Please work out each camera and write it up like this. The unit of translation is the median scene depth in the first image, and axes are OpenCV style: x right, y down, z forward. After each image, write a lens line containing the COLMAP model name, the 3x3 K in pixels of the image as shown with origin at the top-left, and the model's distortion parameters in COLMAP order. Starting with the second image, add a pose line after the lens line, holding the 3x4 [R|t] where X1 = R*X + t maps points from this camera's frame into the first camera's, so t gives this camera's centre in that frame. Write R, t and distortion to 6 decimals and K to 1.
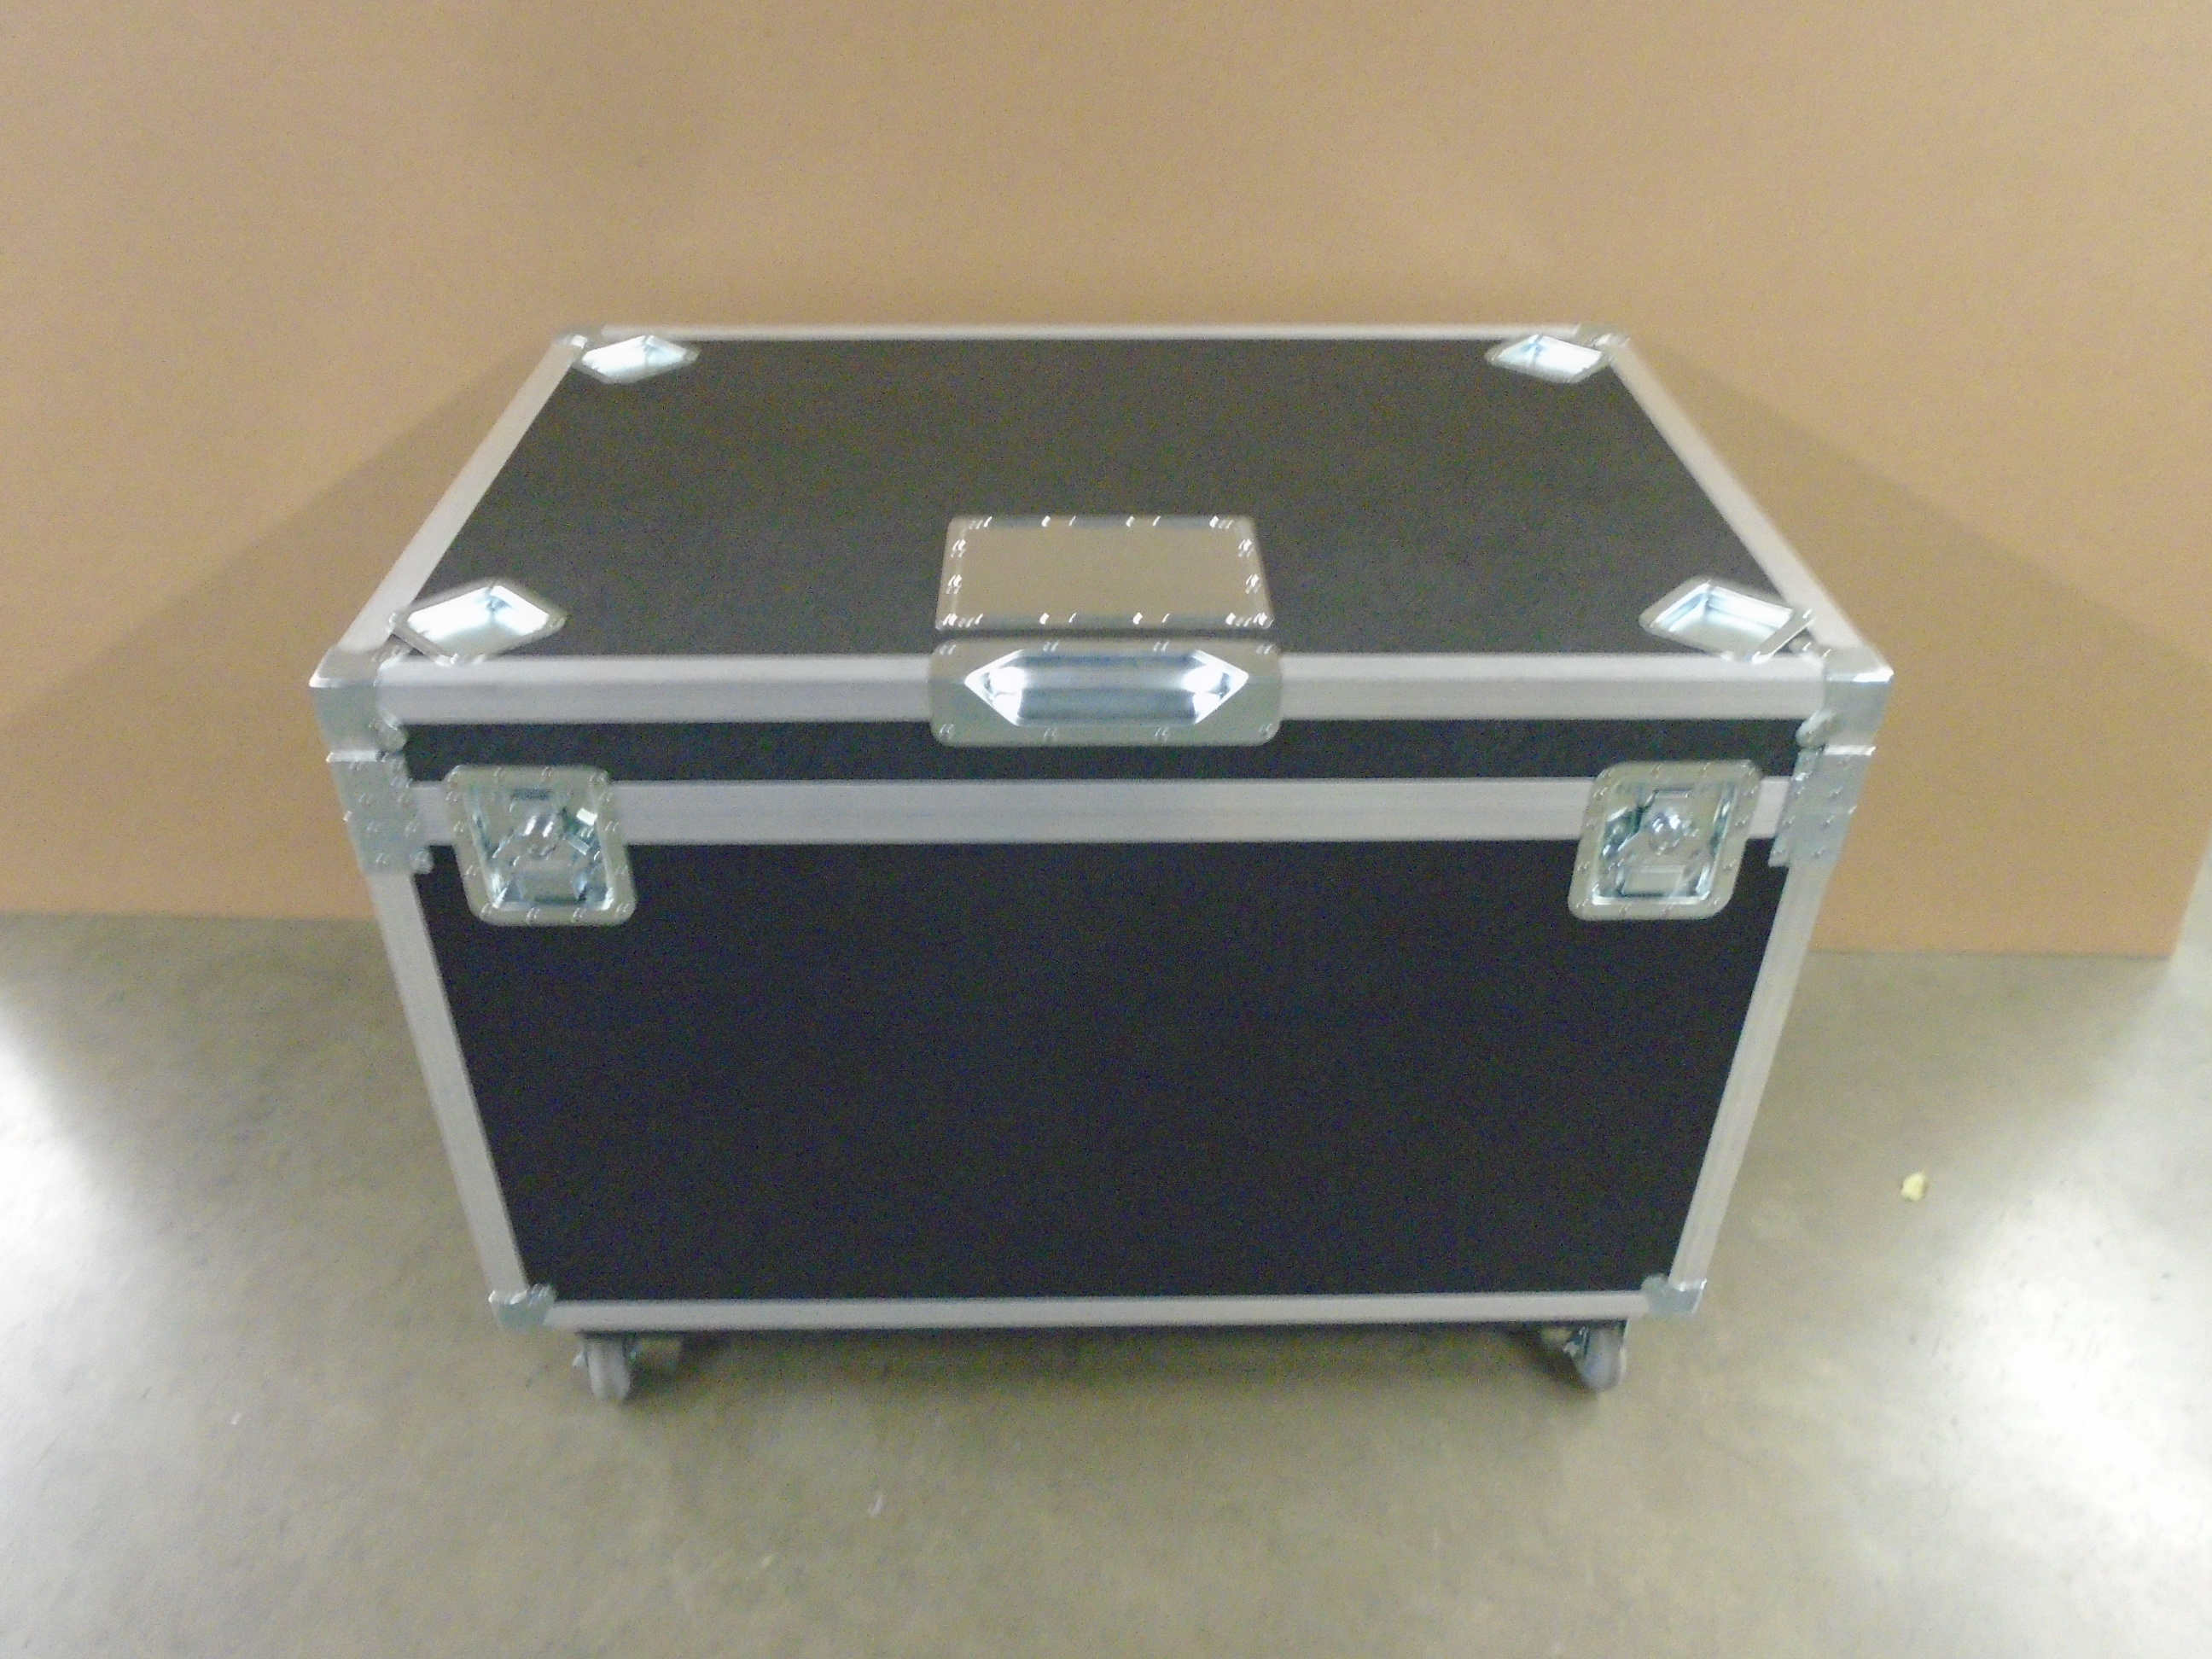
lens RADIAL K [[1709.7, 0, 1098.7], [0, 1709.7, 823.1], [0, 0, 1]] dist [-0.007006, 0.001592]
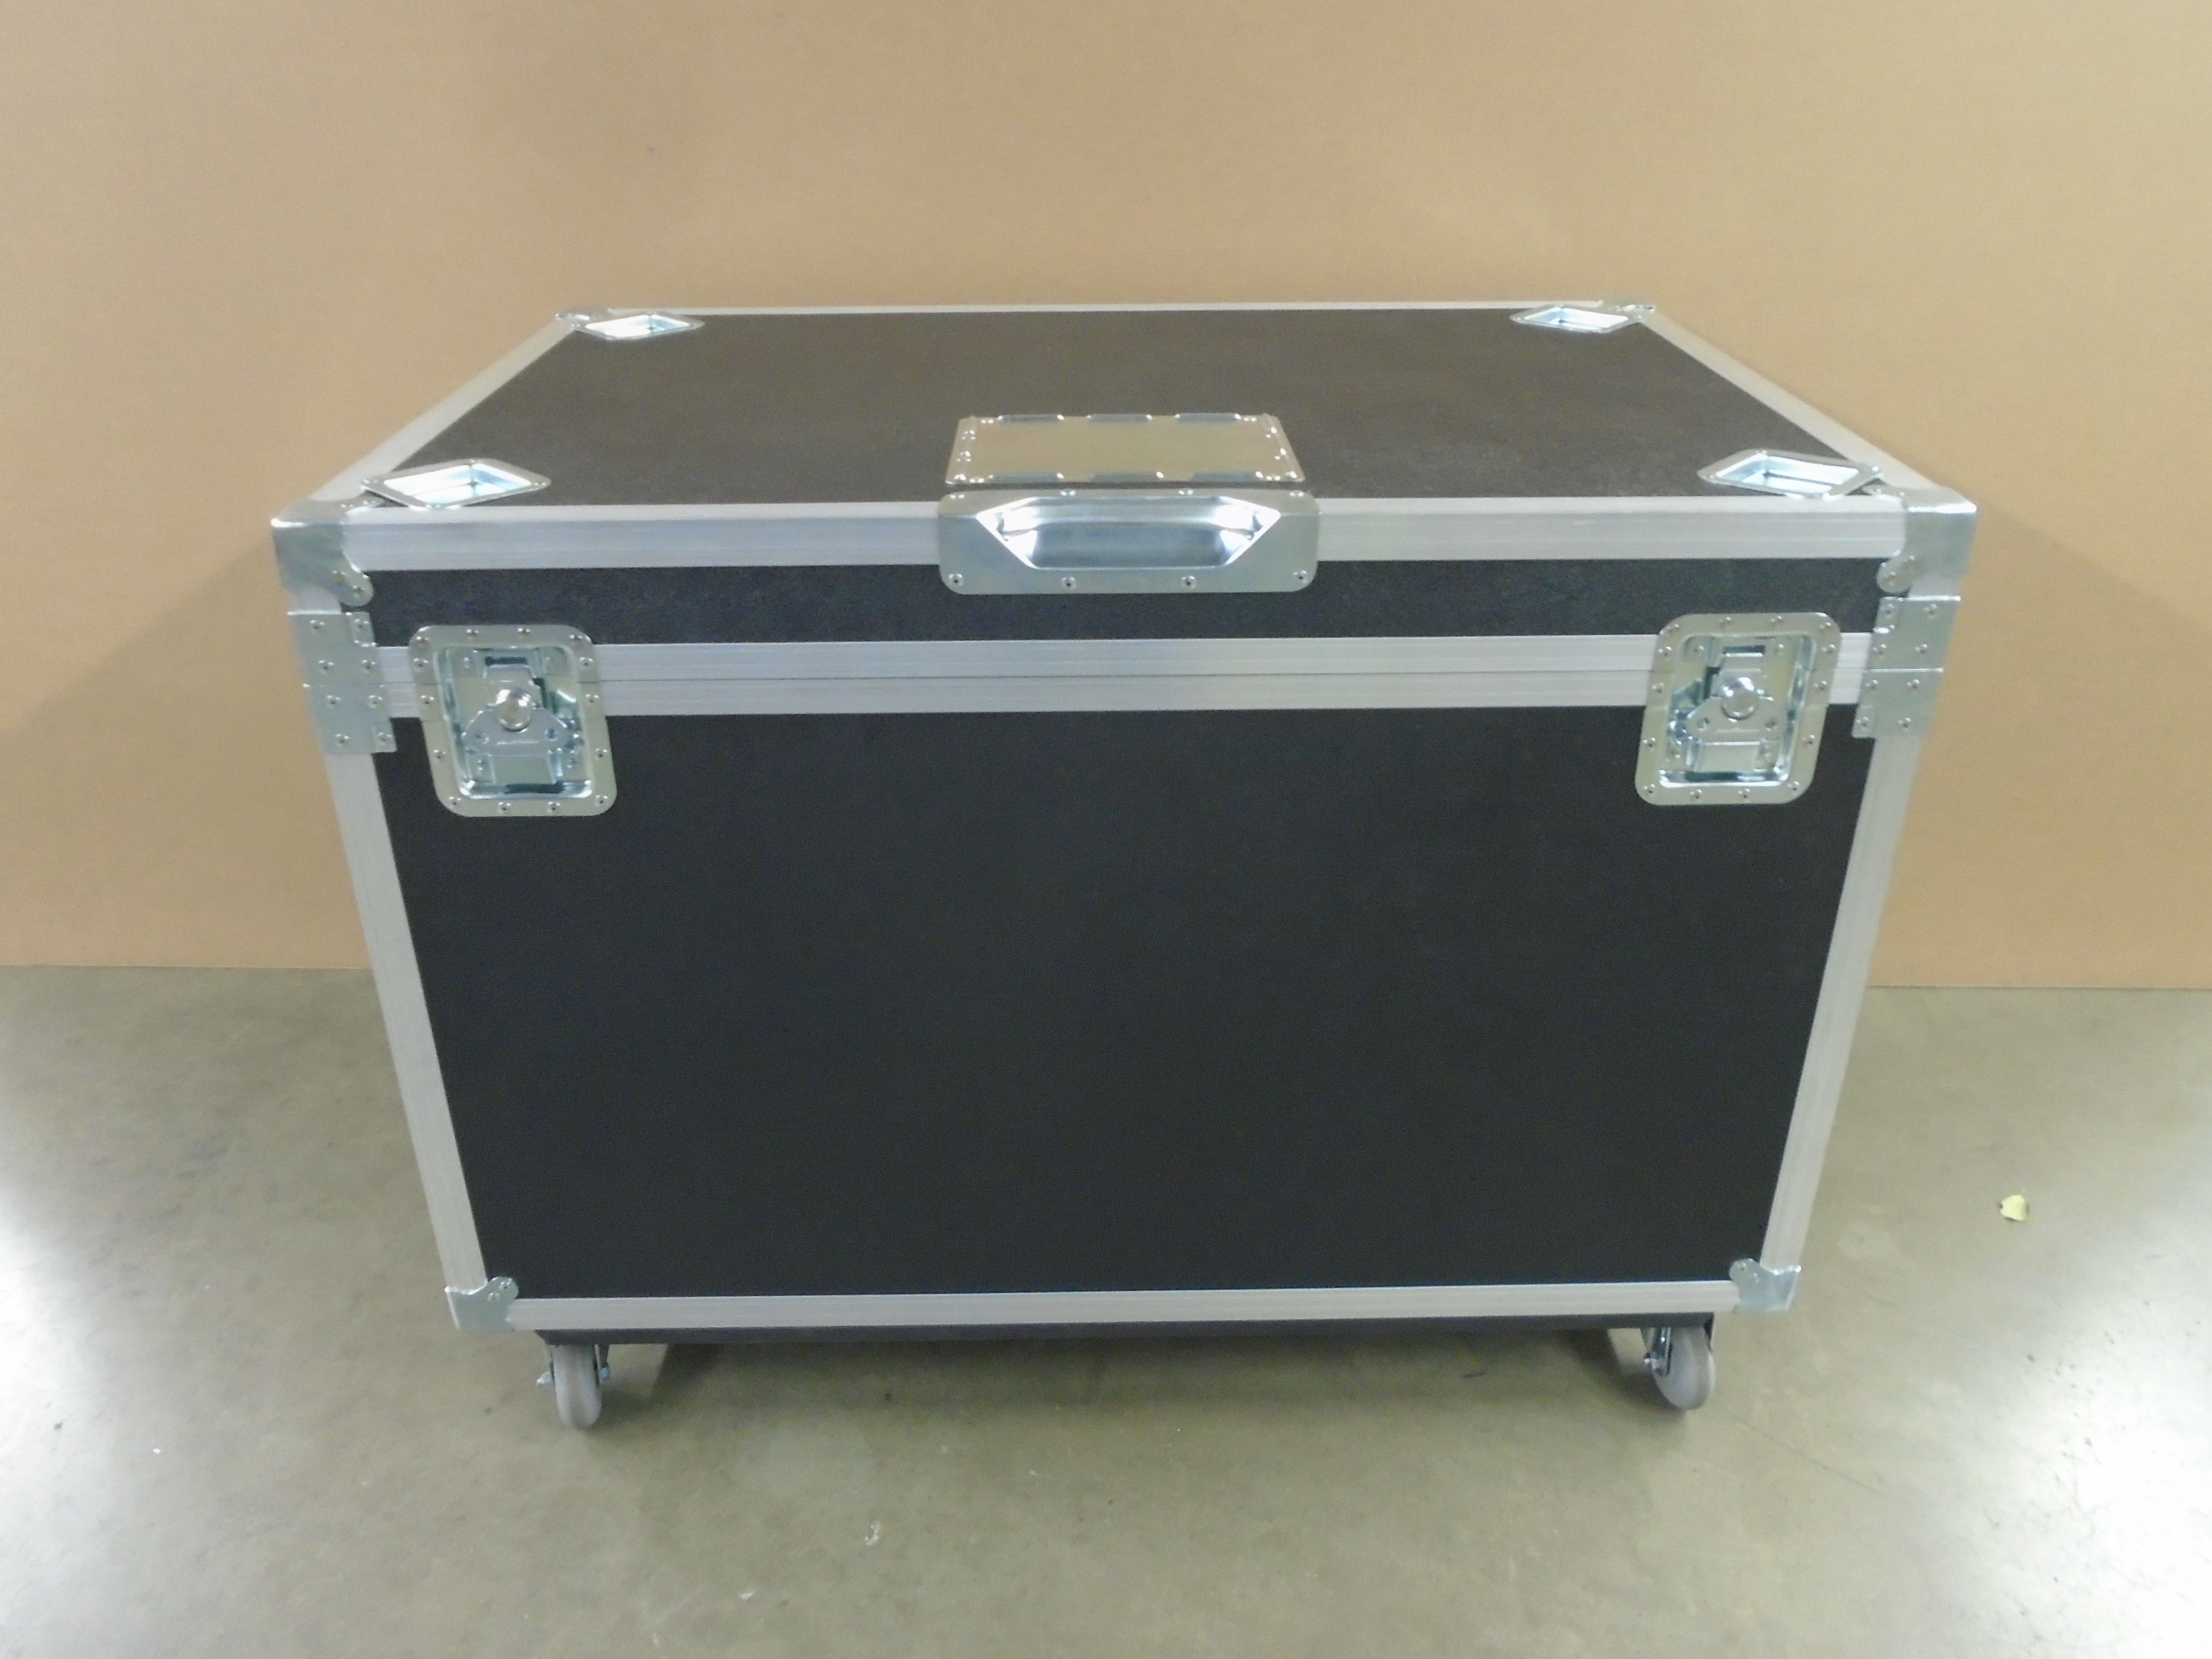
lens RADIAL K [[1709.7, 0, 1098.7], [0, 1709.7, 823.1], [0, 0, 1]] dist [-0.007006, 0.001592]
pose [[0.999952, -0.008573, -0.004834, -0.008002], [0.007832, 0.990593, -0.136620, 0.190780], [0.005959, 0.136575, 0.990612, 0.095547]]
